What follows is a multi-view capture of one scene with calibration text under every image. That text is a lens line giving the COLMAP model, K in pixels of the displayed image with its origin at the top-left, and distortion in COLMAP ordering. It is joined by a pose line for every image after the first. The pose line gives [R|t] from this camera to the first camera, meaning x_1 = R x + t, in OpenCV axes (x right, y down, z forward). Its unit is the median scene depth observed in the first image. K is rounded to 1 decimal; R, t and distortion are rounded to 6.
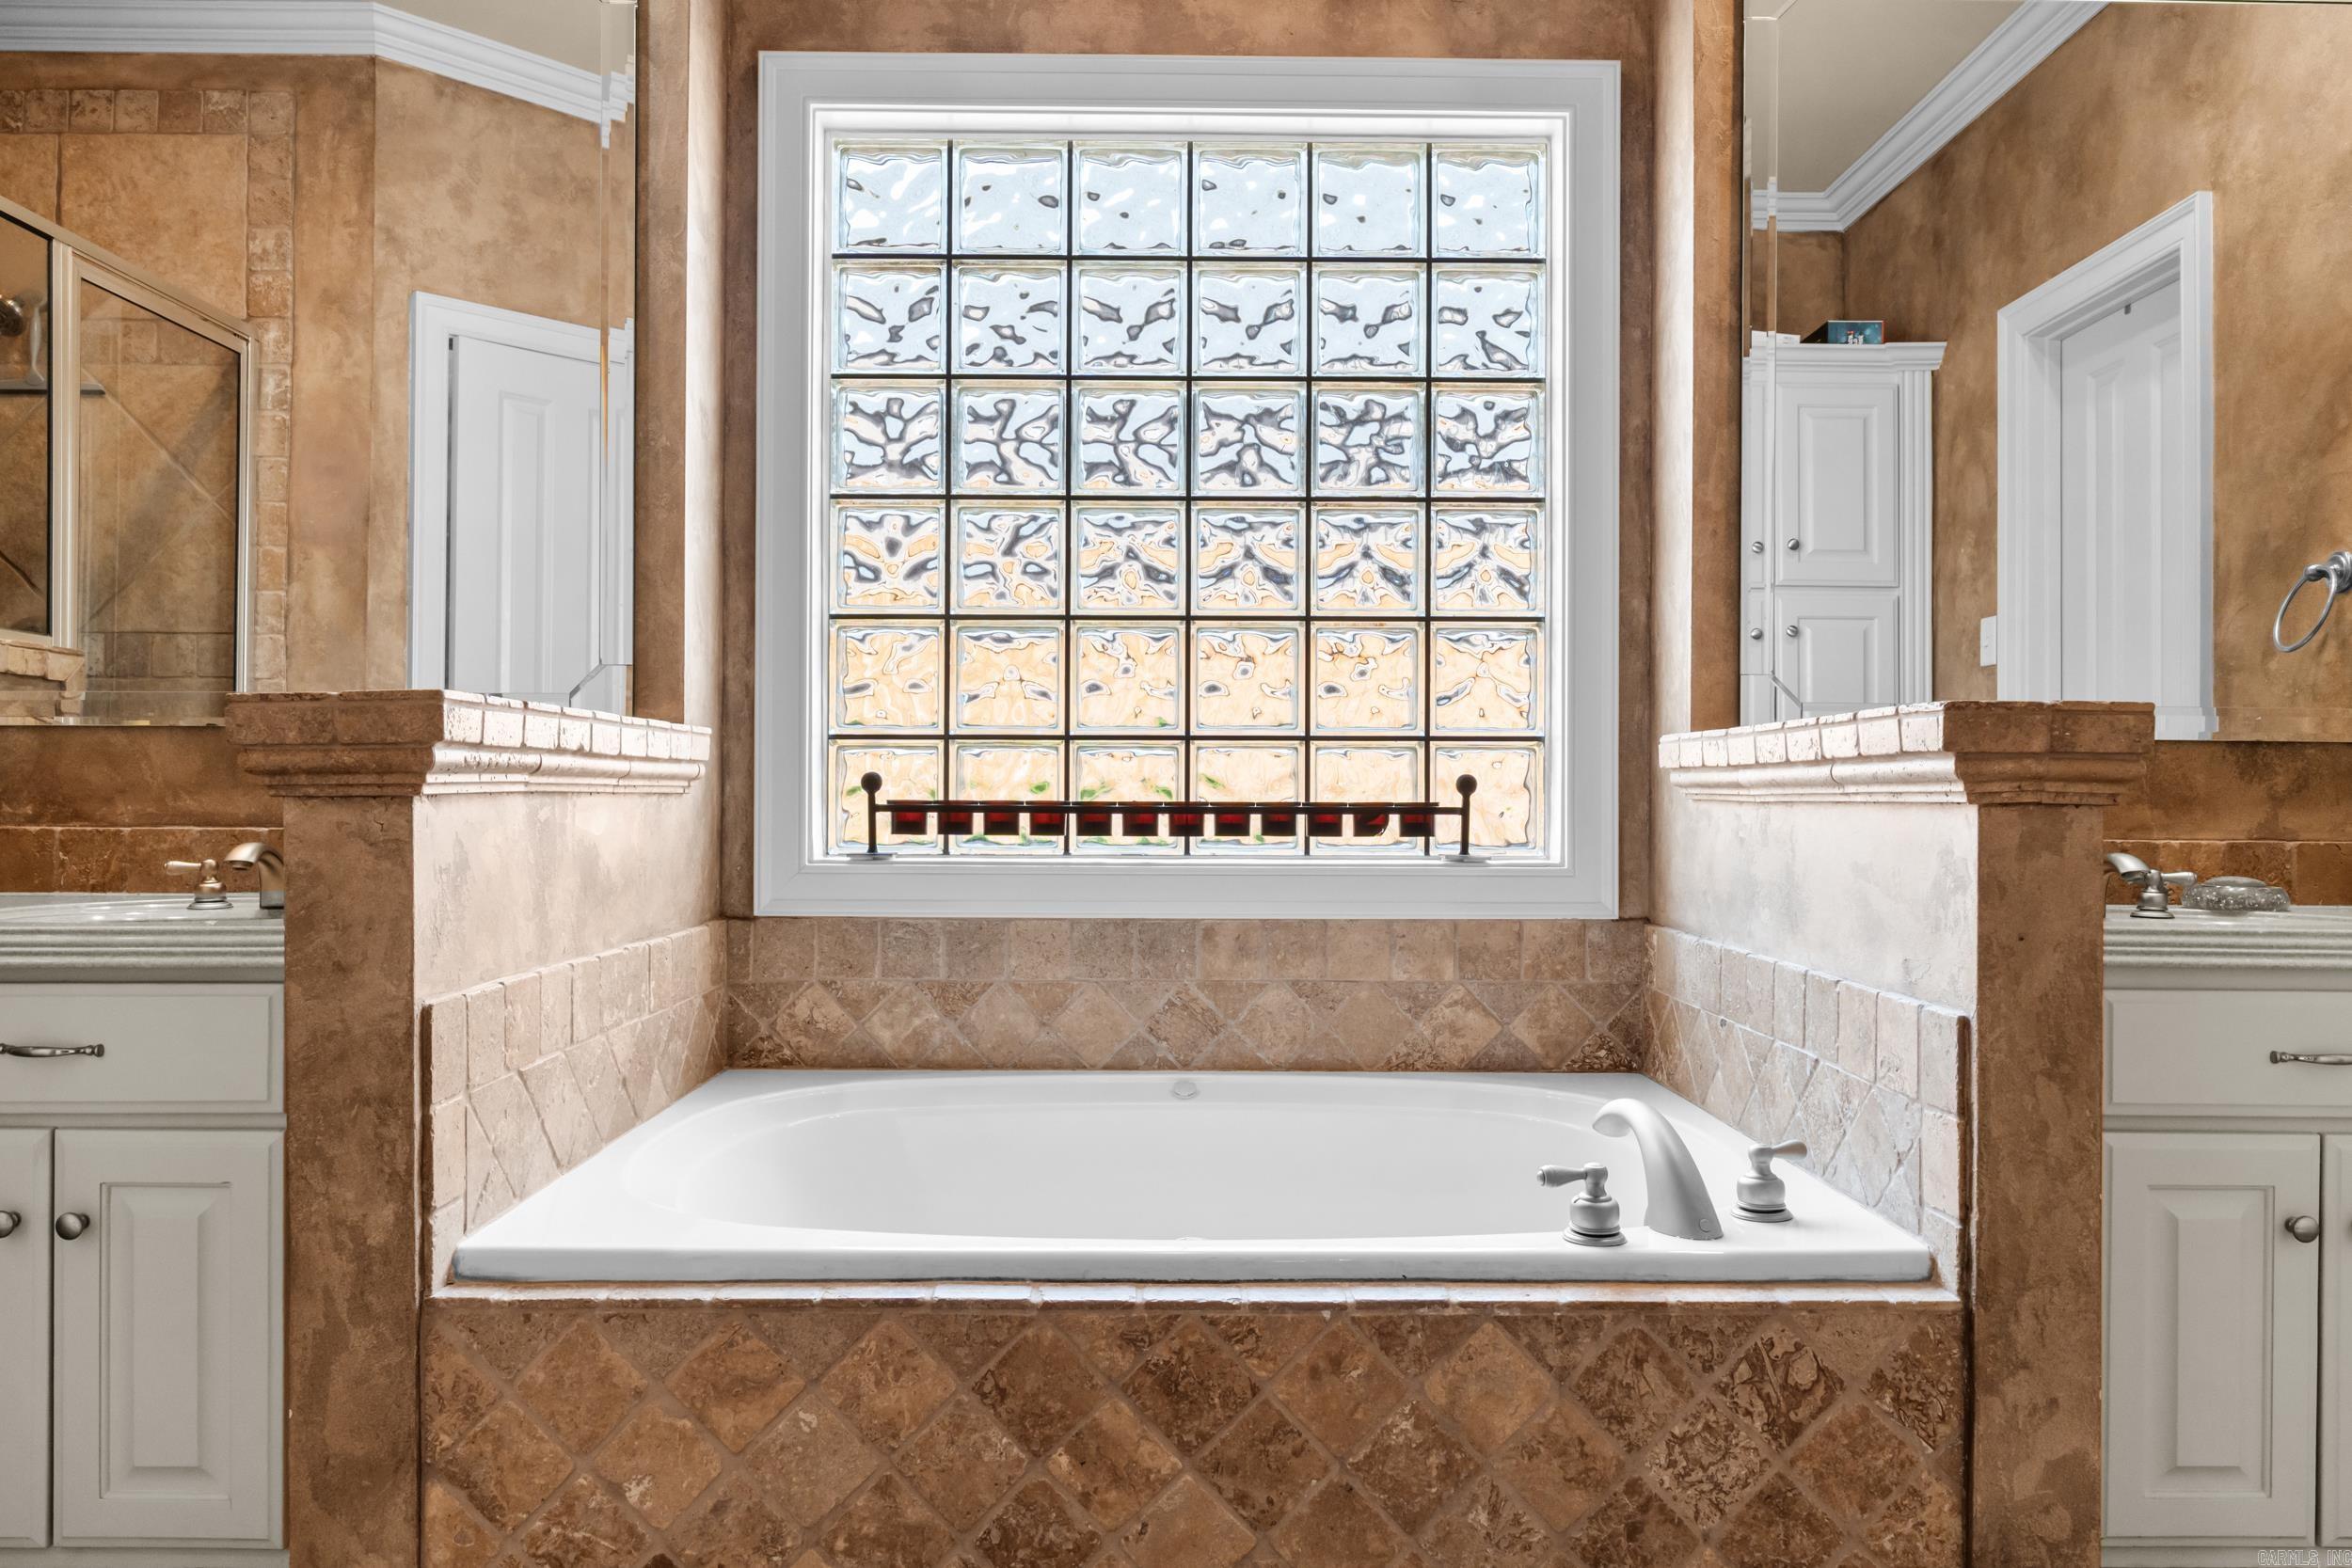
lens RADIAL K [[1677.1, 0, 1173.5], [0, 1677.1, 782.3], [0, 0, 1]] dist [-0.002576, -0.003306]
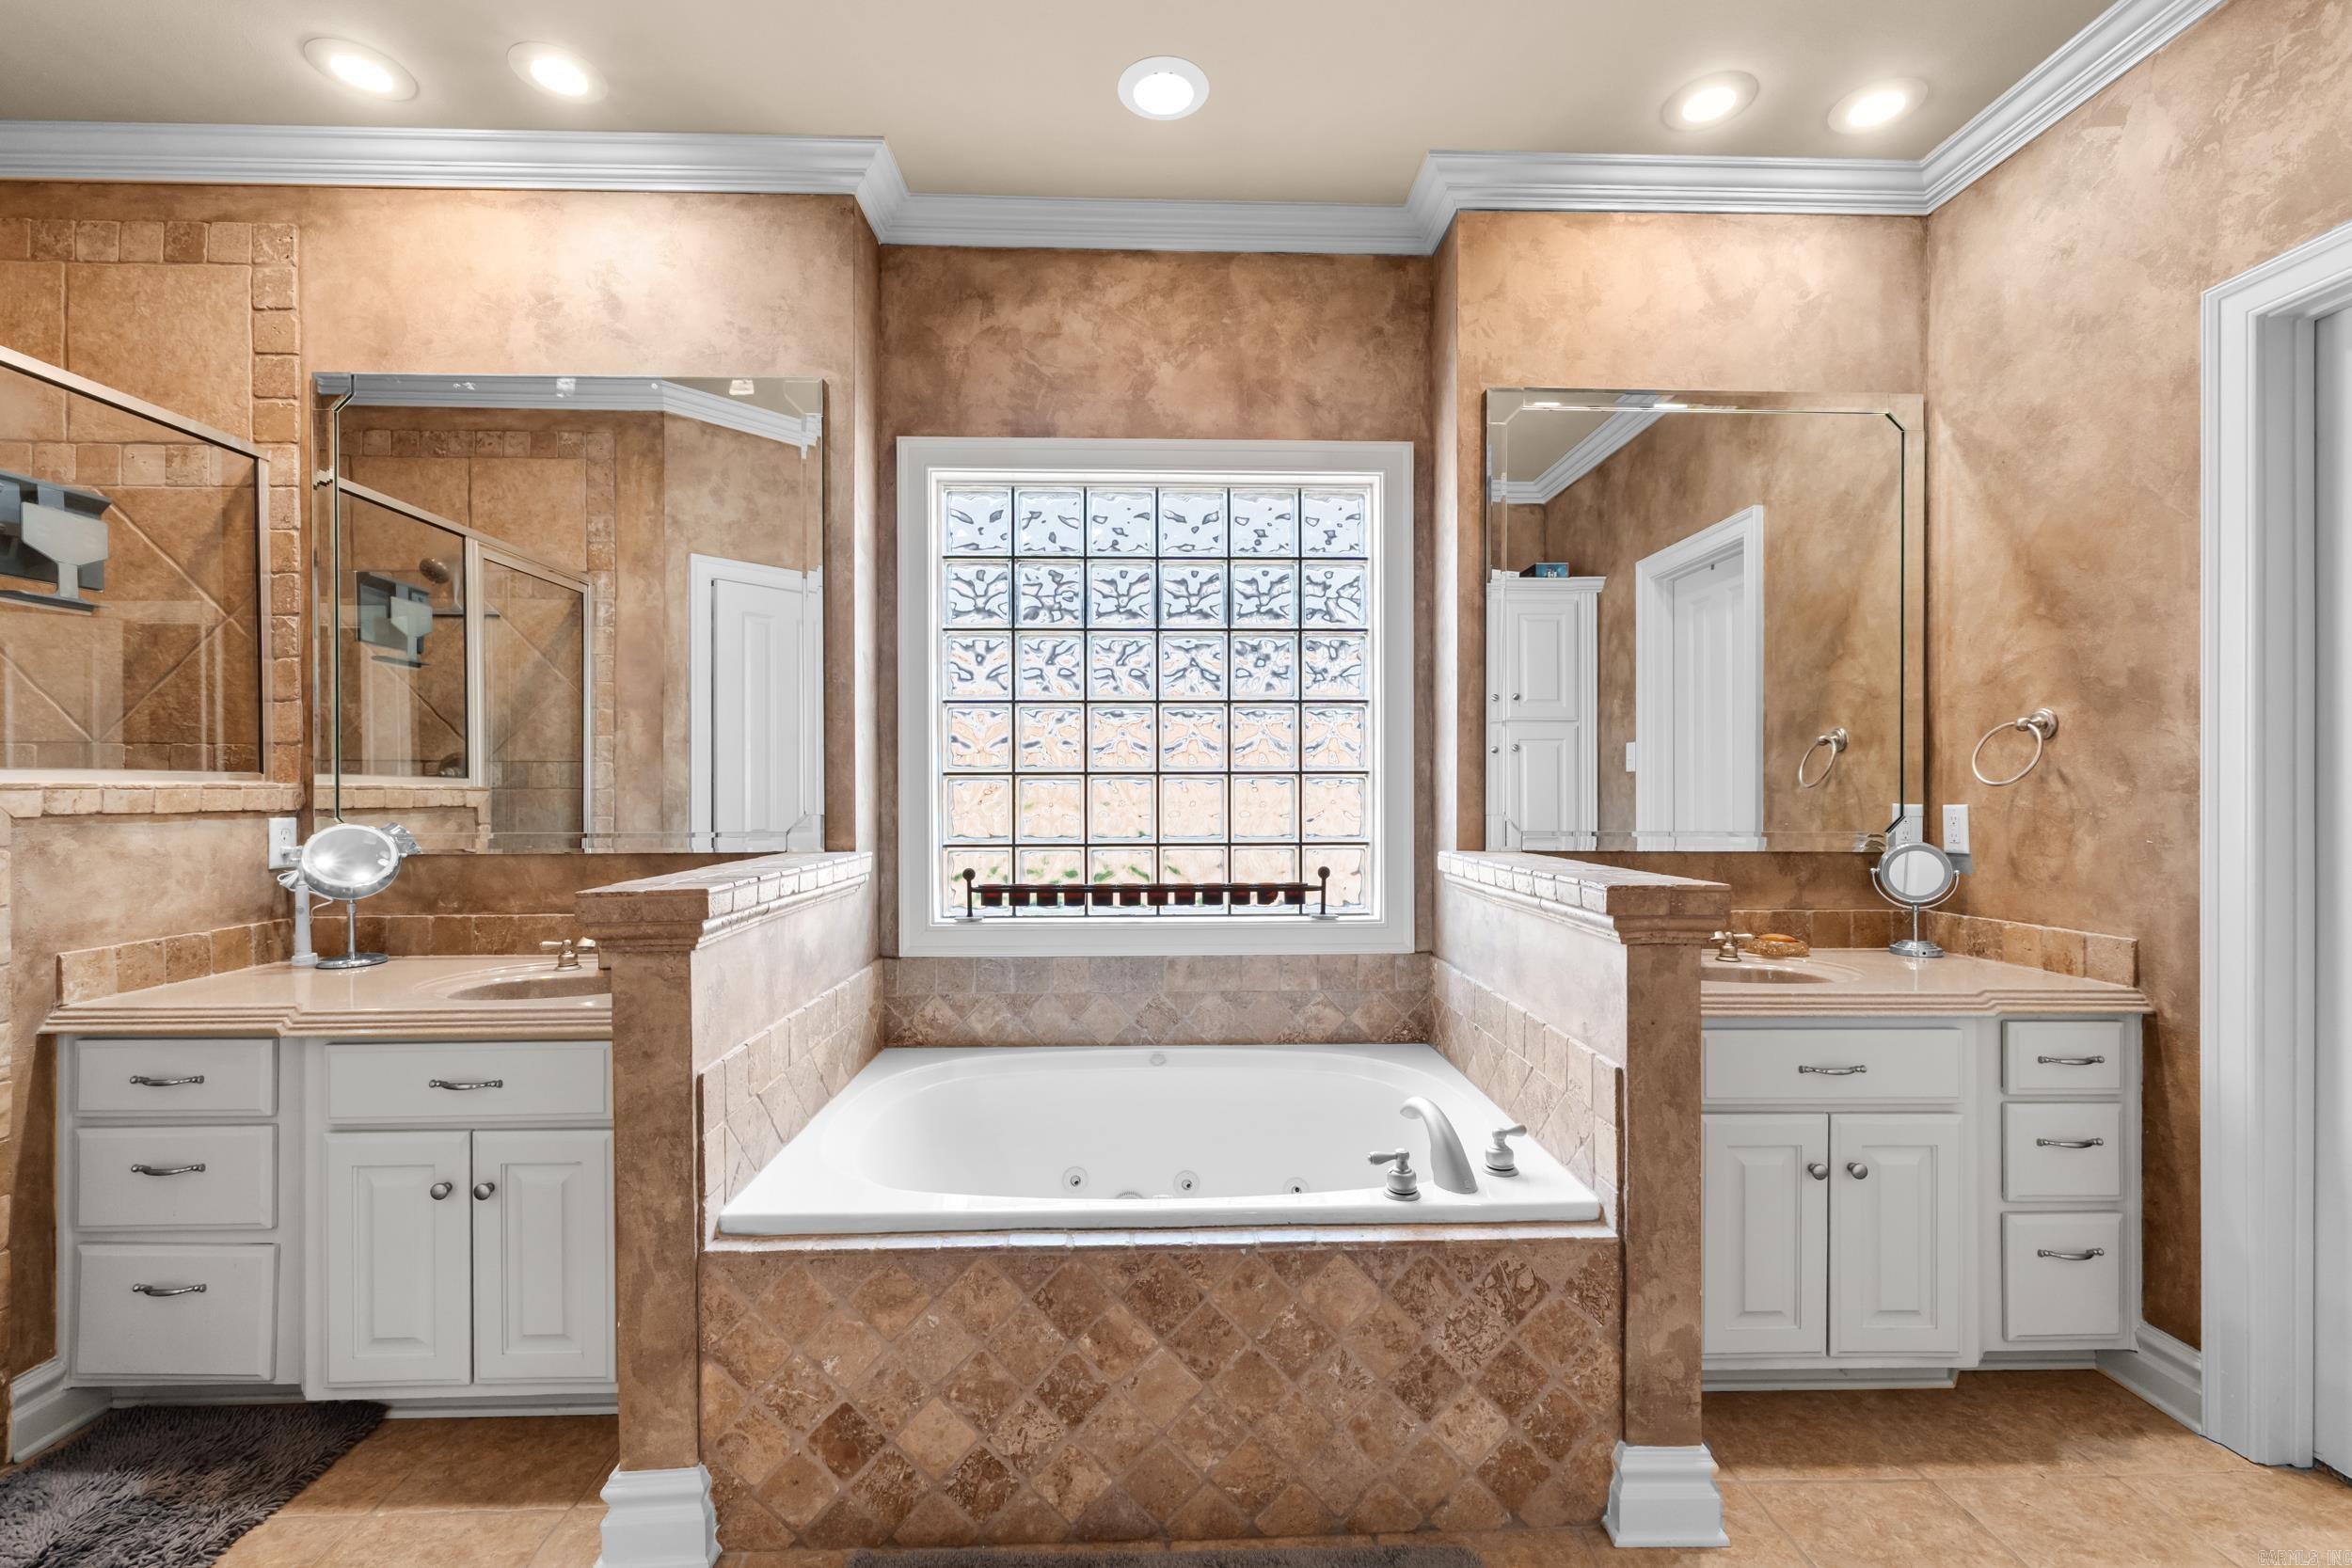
lens RADIAL K [[994.9, 0, 1169.7], [0, 994.9, 793.1], [0, 0, 1]] dist [0.003152, -0.000136]
pose [[0.999774, -0.006524, 0.020218, 0.000183], [0.006329, 0.999933, 0.009709, -0.090724], [-0.020280, -0.009579, 0.999748, 0.005446]]
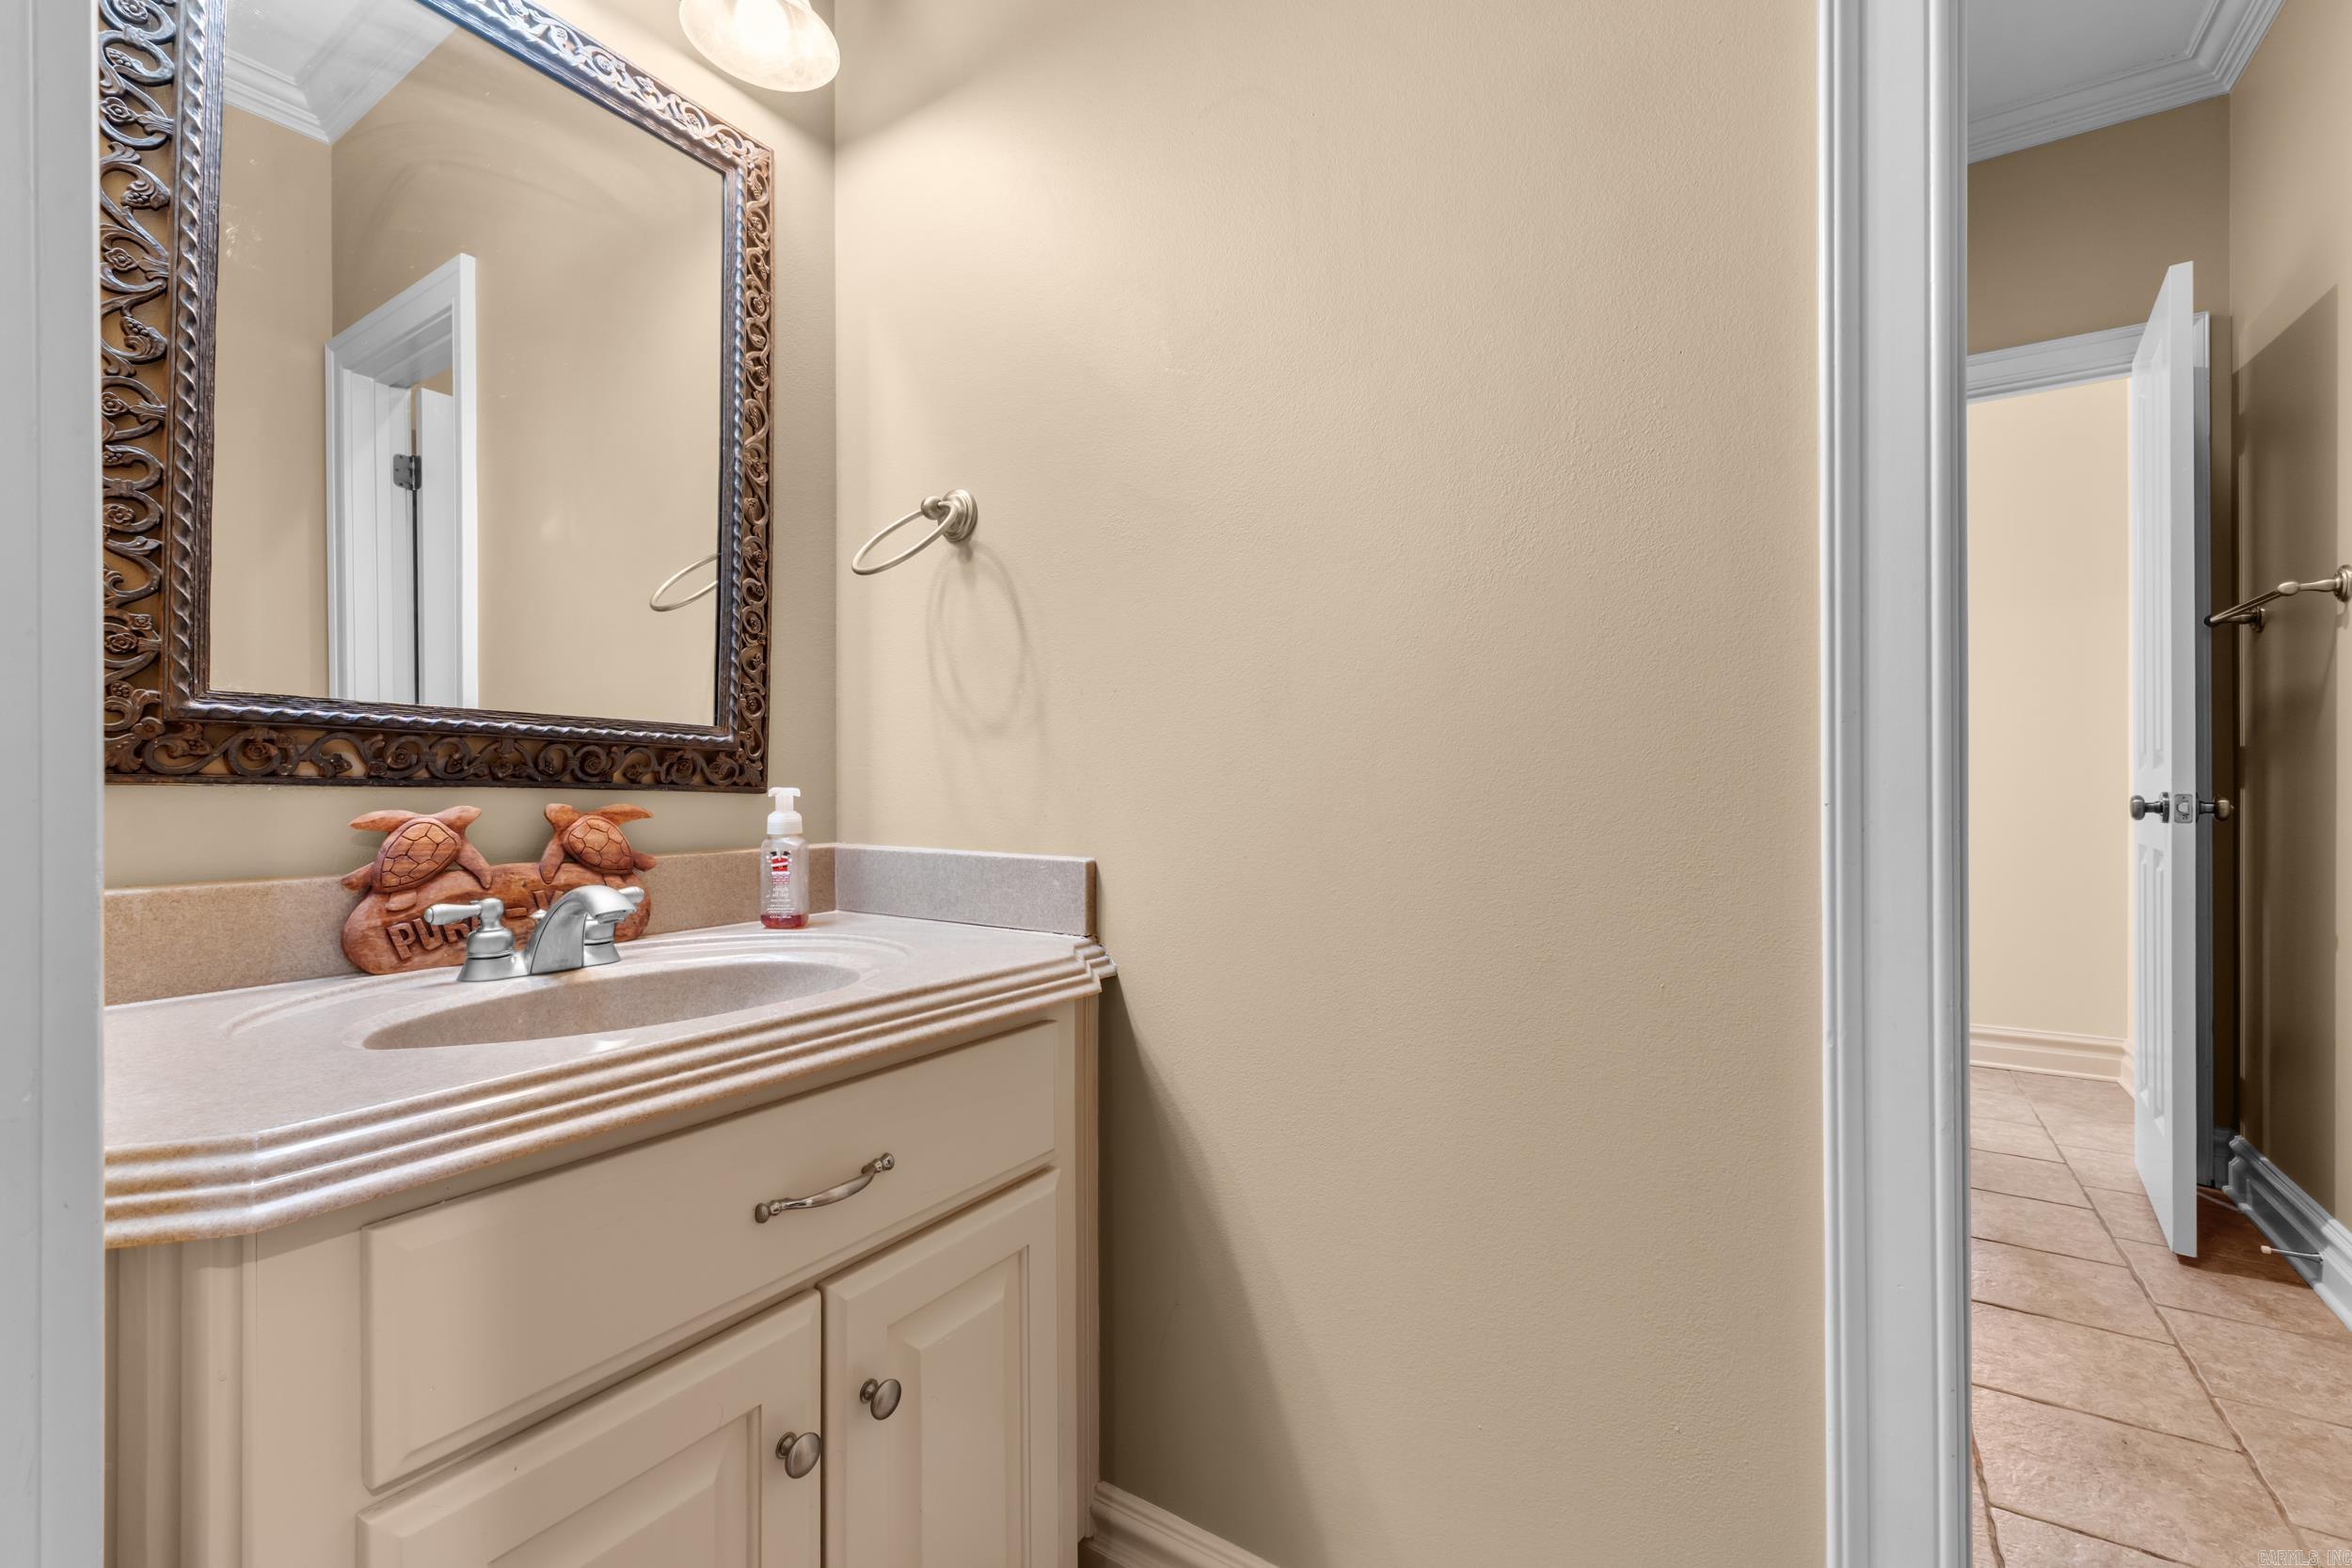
lens RADIAL K [[994.9, 0, 1227.4], [0, 994.9, 781.2], [0, 0, 1]] dist [0.003152, -0.000136]
pose [[0.539708, -0.008900, 0.841805, 0.299067], [-0.001296, 0.999934, 0.011403, -0.008163], [-0.841851, -0.007246, 0.539661, 0.443017]]
